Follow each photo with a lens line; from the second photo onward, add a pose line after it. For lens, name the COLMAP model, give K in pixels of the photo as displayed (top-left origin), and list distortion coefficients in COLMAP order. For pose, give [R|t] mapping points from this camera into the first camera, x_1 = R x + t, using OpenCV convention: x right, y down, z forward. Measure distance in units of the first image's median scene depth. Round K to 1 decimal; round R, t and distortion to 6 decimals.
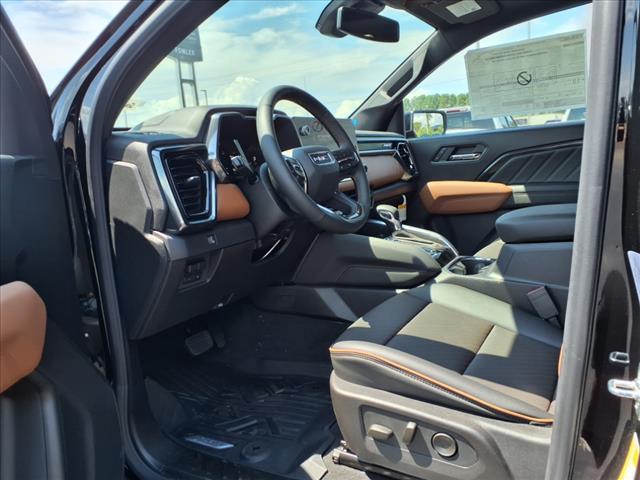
lens RADIAL K [[521.7, 0, 318.9], [0, 521.7, 236.2], [0, 0, 1]] dist [0.059533, -0.090539]
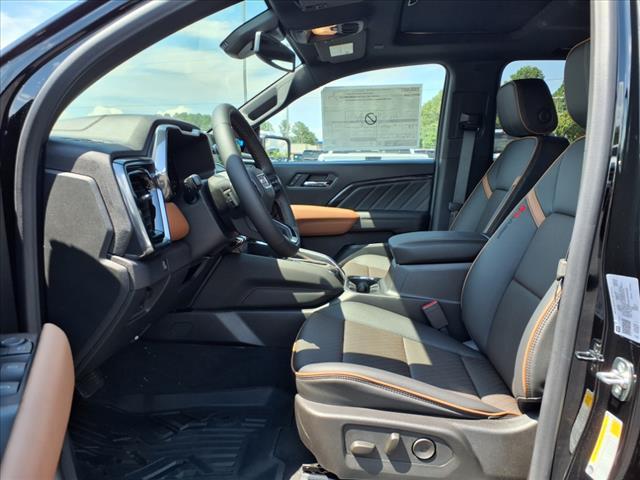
lens RADIAL K [[521.7, 0, 317.6], [0, 521.7, 238.3], [0, 0, 1]] dist [0.059533, -0.090539]
pose [[0.896604, 0.013188, 0.442637, -0.273105], [0.000216, 0.999543, -0.030217, -0.008557], [-0.442833, 0.027189, 0.896192, 0.054382]]
